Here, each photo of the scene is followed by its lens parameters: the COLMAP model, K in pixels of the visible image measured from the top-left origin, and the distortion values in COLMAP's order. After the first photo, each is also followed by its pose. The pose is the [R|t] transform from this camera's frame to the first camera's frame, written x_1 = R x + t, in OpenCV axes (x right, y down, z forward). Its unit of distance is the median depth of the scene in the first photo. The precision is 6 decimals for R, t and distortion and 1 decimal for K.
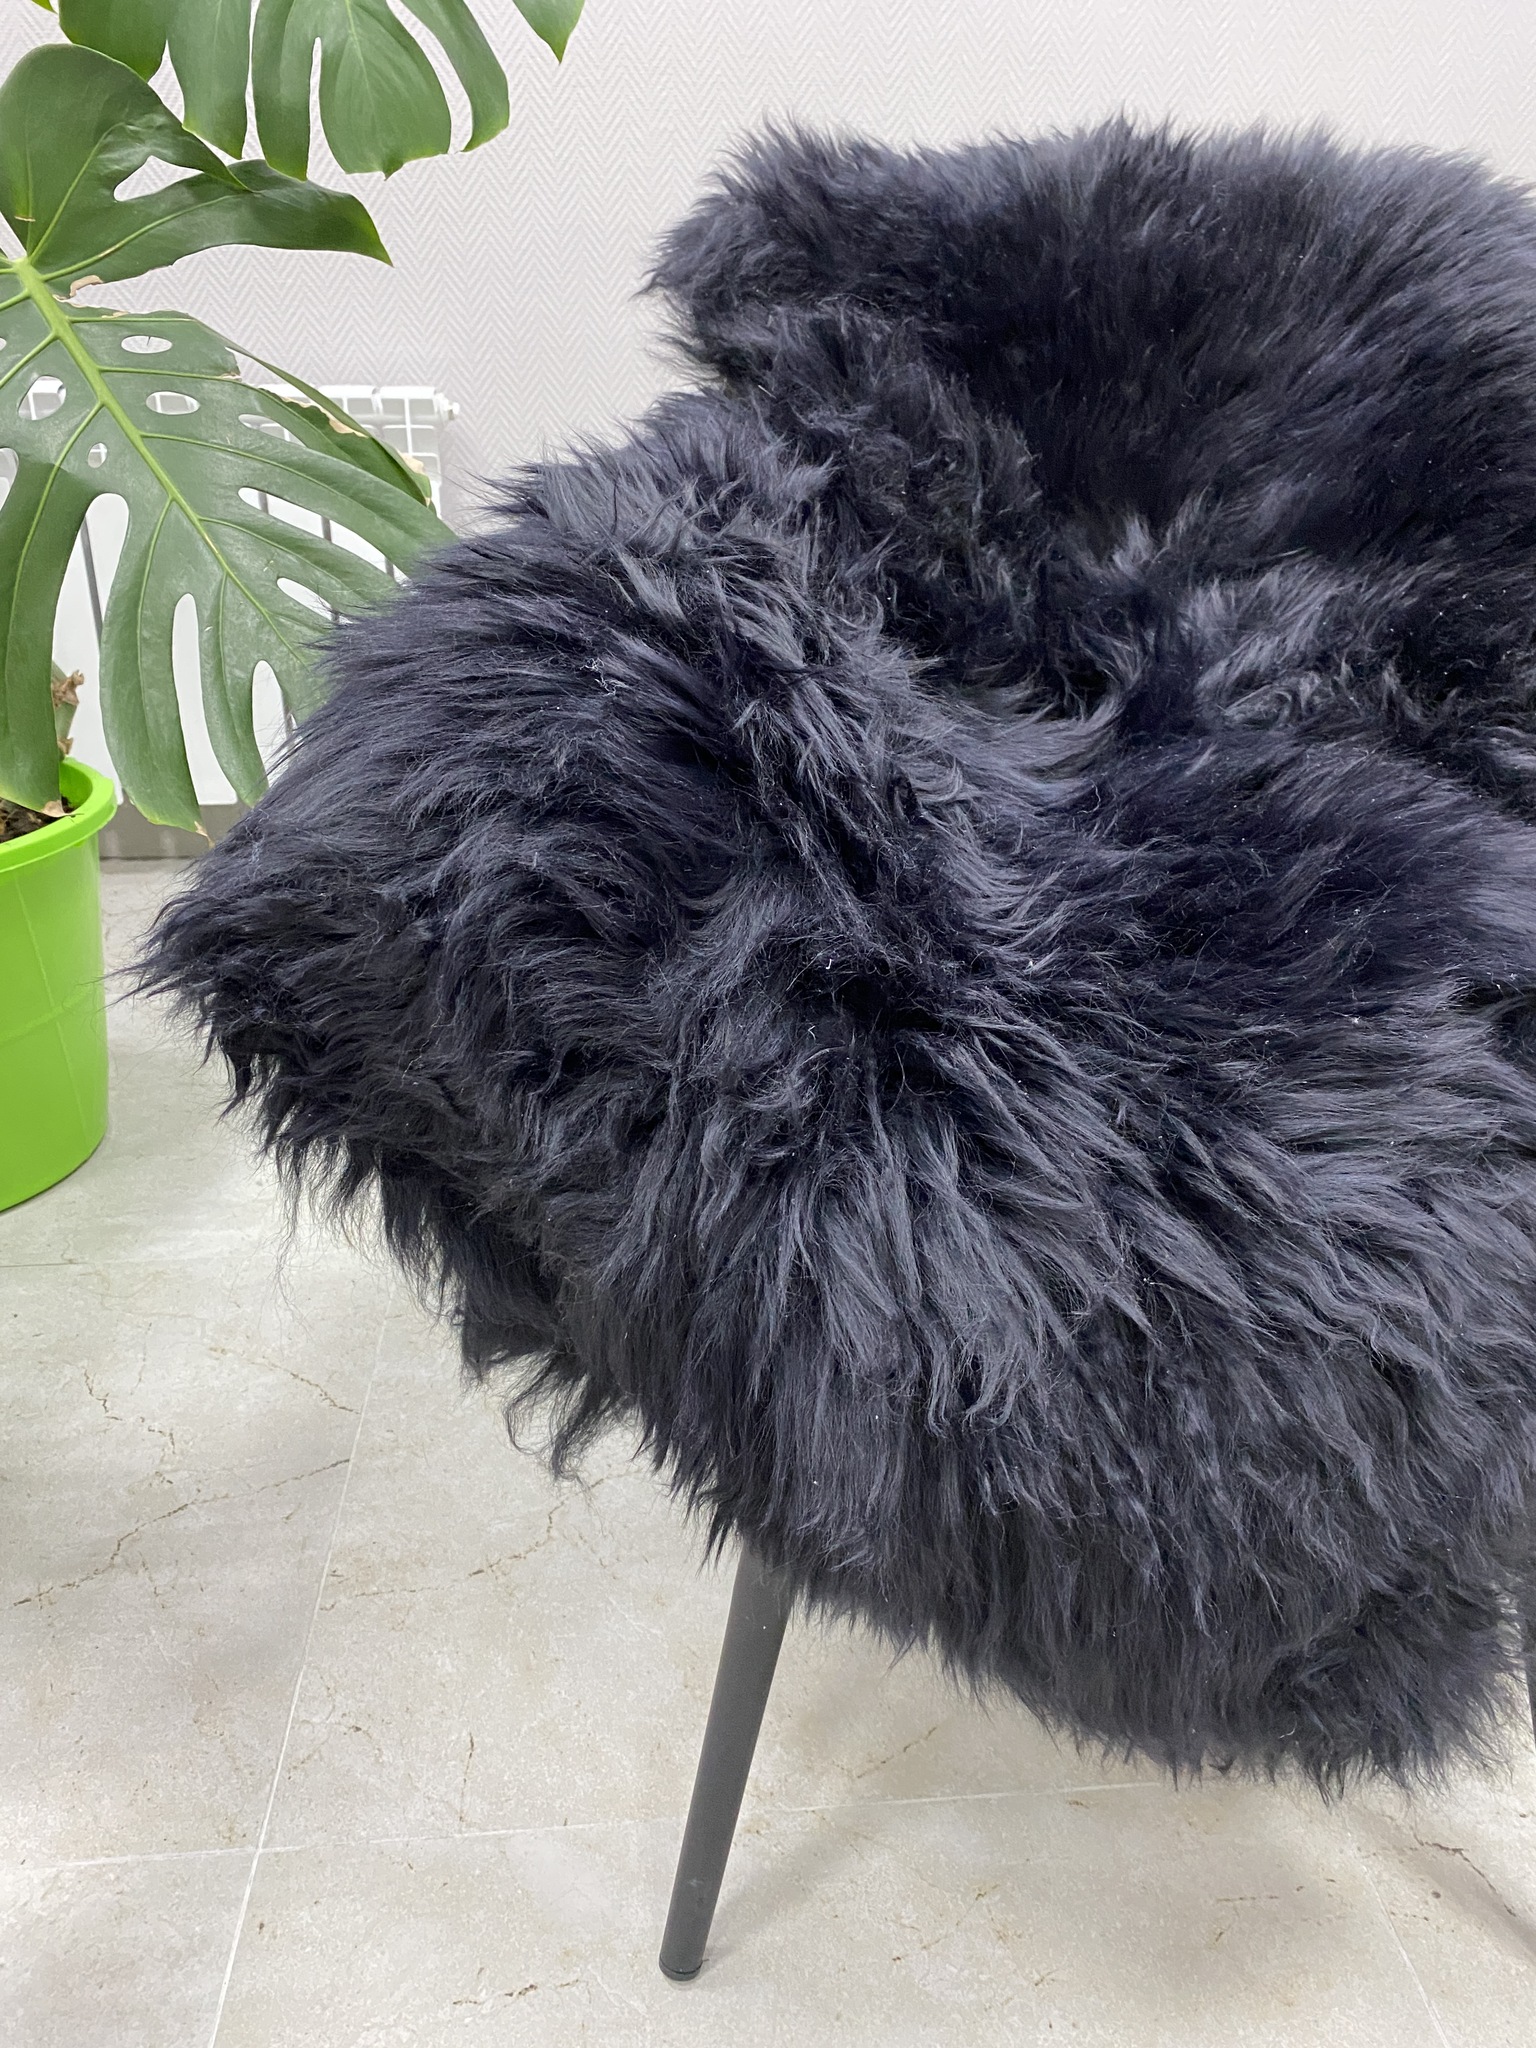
lens RADIAL K [[1574.7, 0, 768.0], [0, 1574.7, 1024.0], [0, 0, 1]] dist [0.005544, -0.000440]
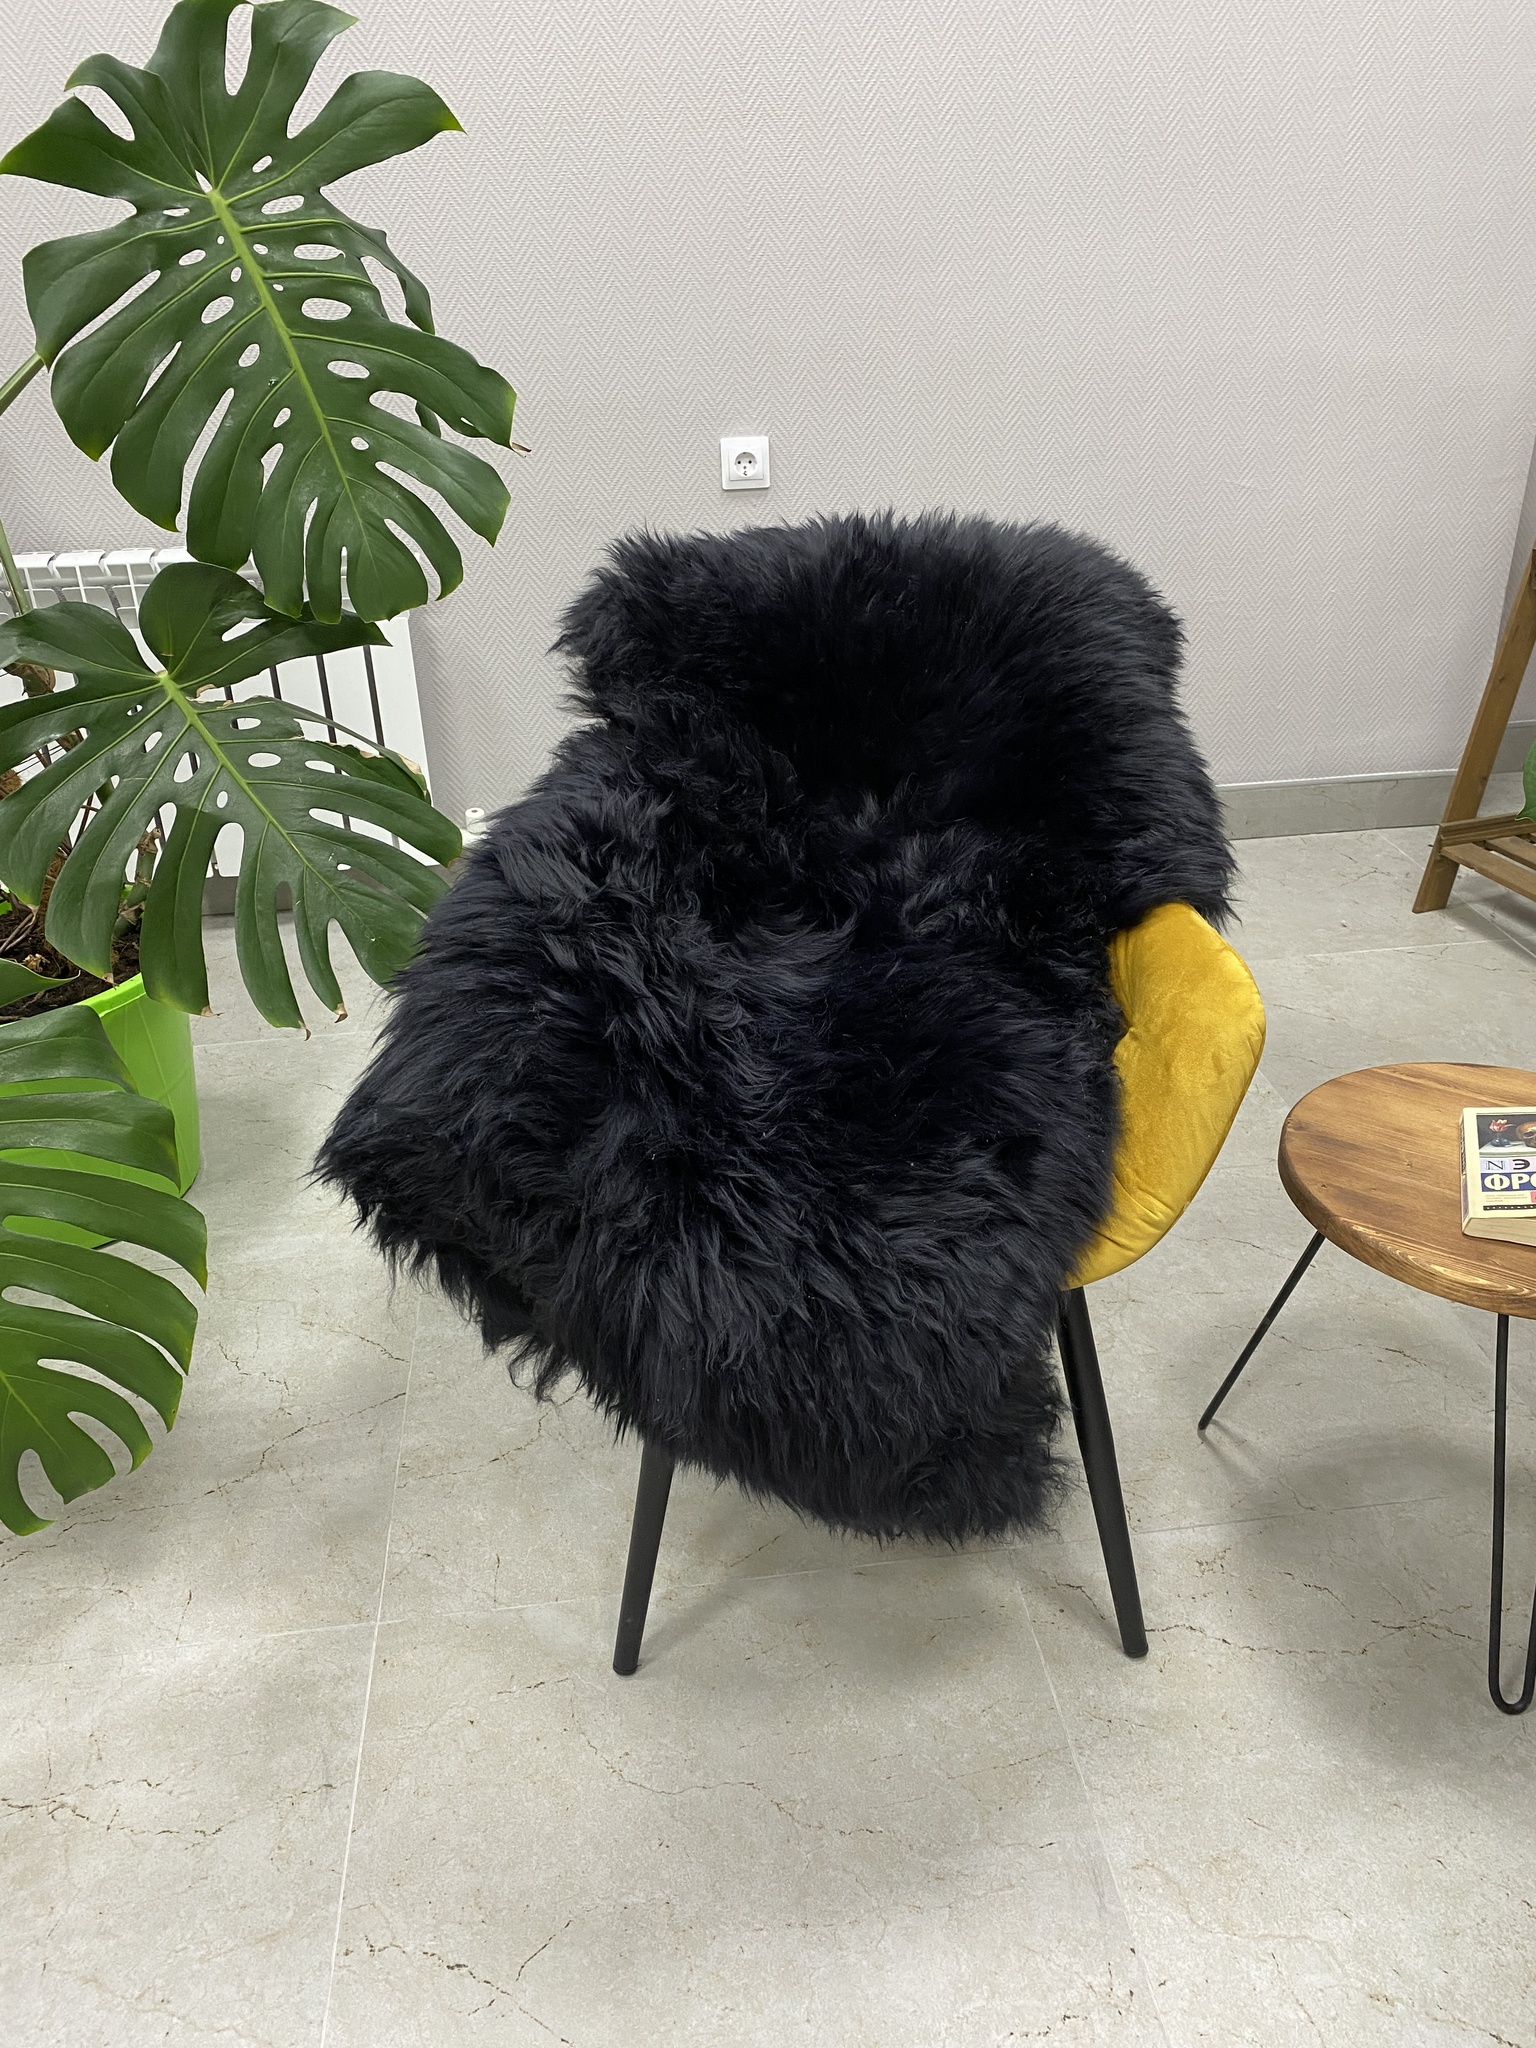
lens RADIAL K [[1590.6, 0, 772.7], [0, 1590.6, 1030.2], [0, 0, 1]] dist [0.029392, -0.031938]
pose [[0.998758, -0.047368, 0.015468, 0.138040], [0.046207, 0.996593, 0.068324, -0.273818], [-0.018652, -0.067525, 0.997543, -0.880073]]
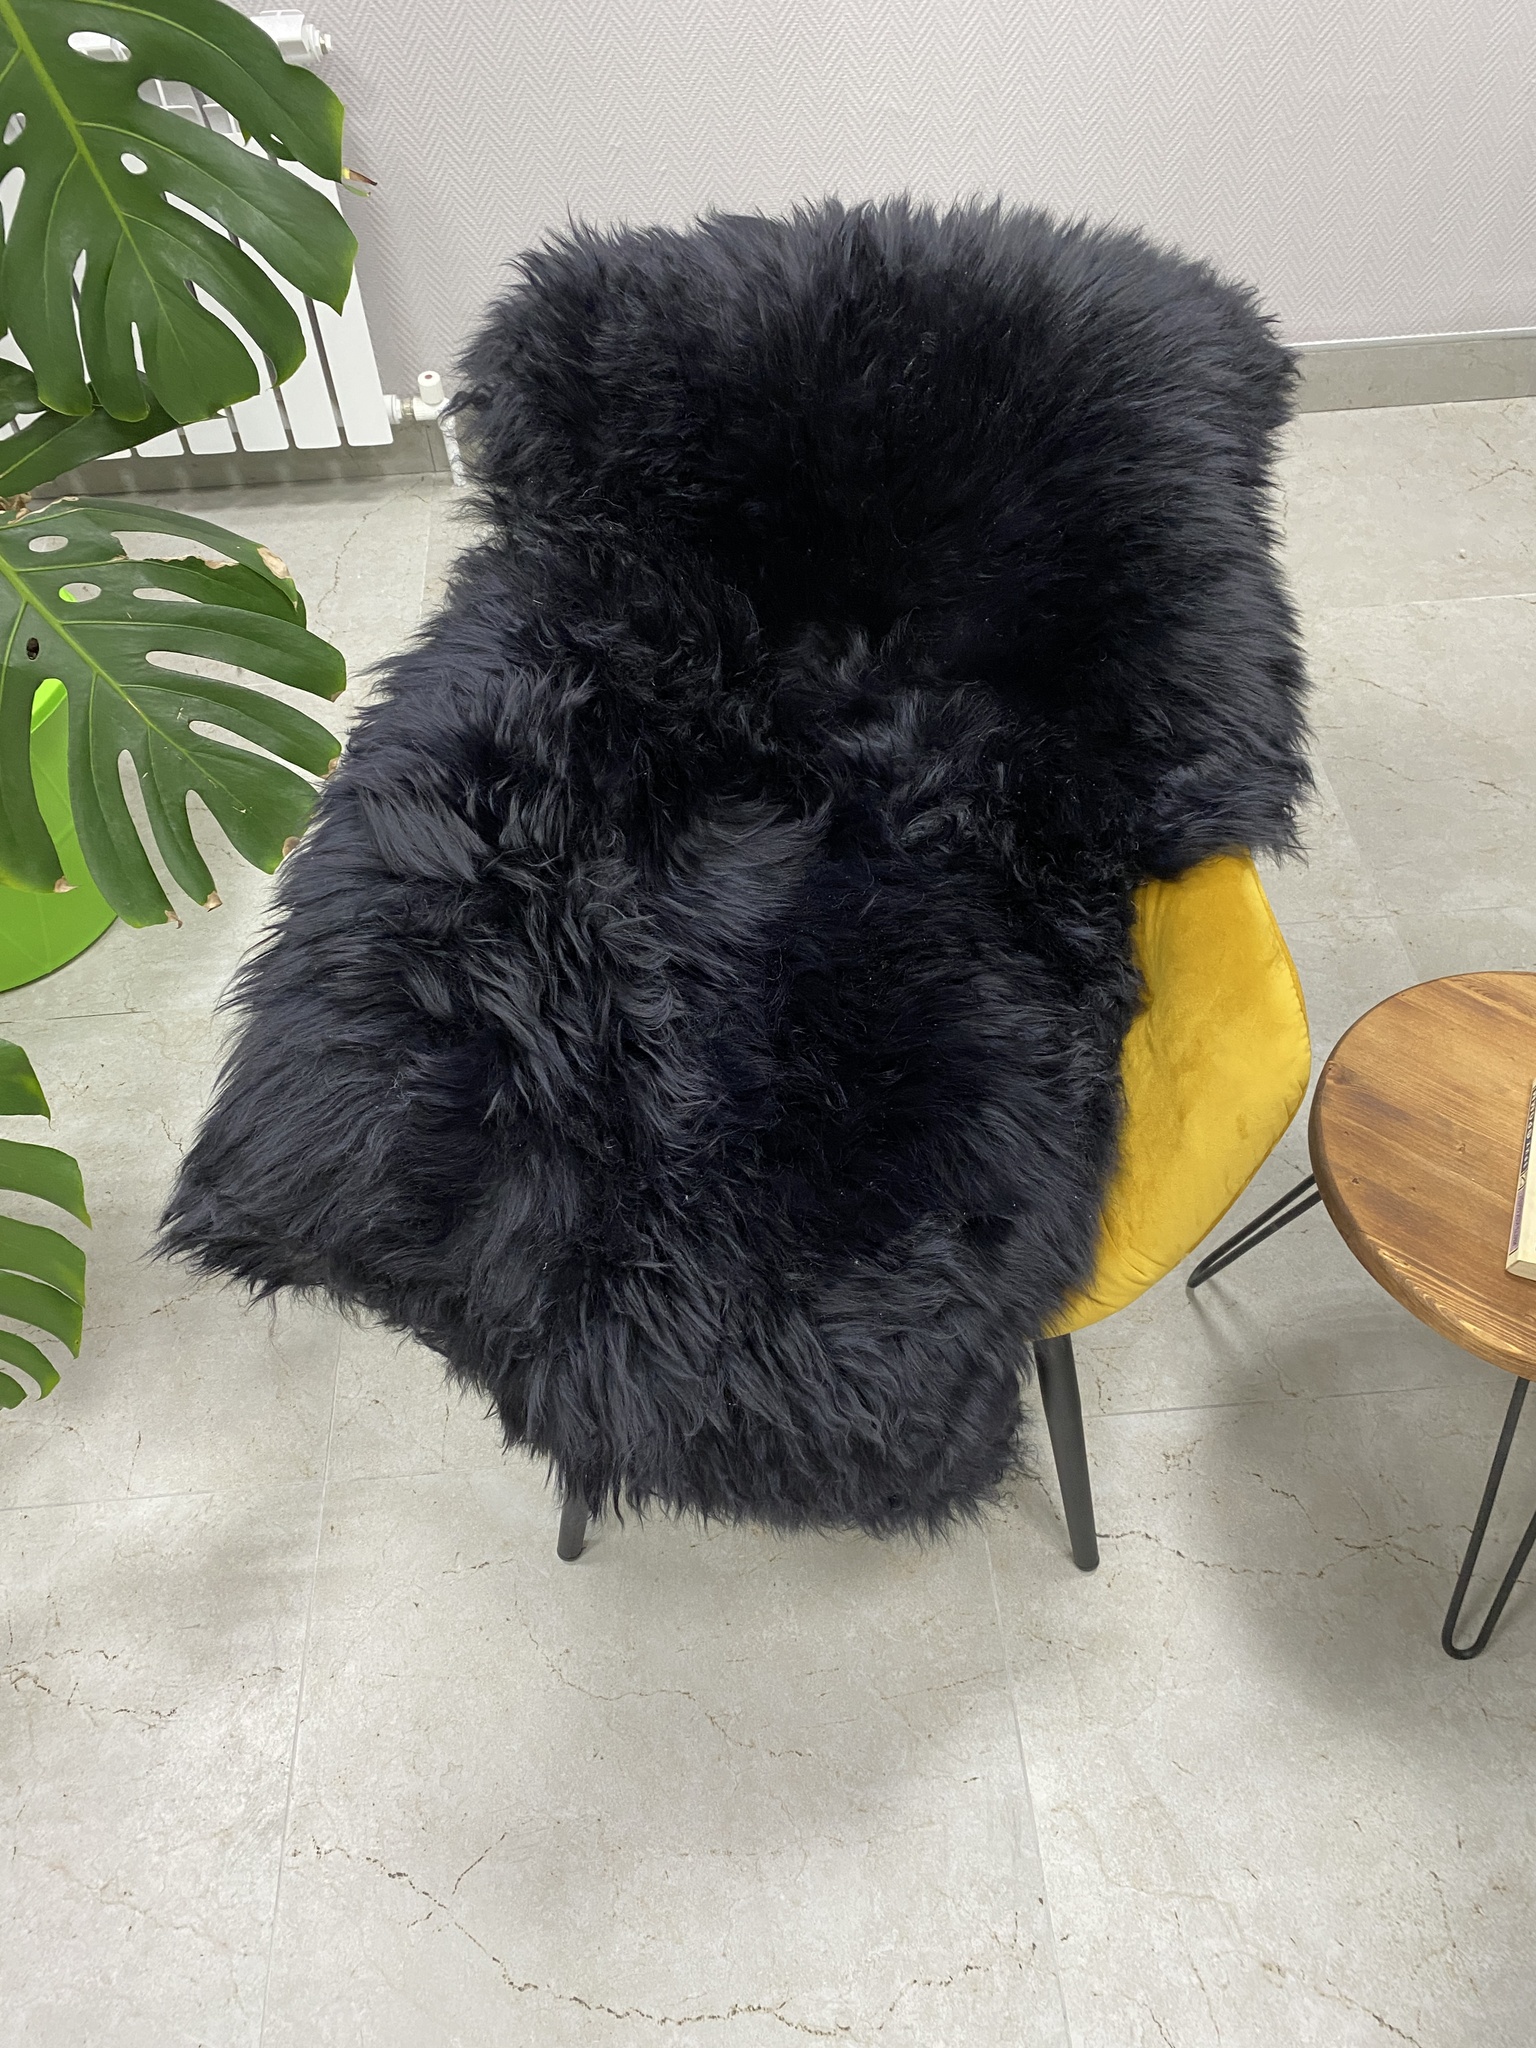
lens RADIAL K [[1574.7, 0, 768.0], [0, 1574.7, 1024.0], [0, 0, 1]] dist [0.005544, -0.000440]
pose [[0.999206, -0.015216, -0.036822, 0.285149], [0.030185, 0.892339, 0.450355, -0.850321], [0.026005, -0.451109, 0.892090, -0.355663]]
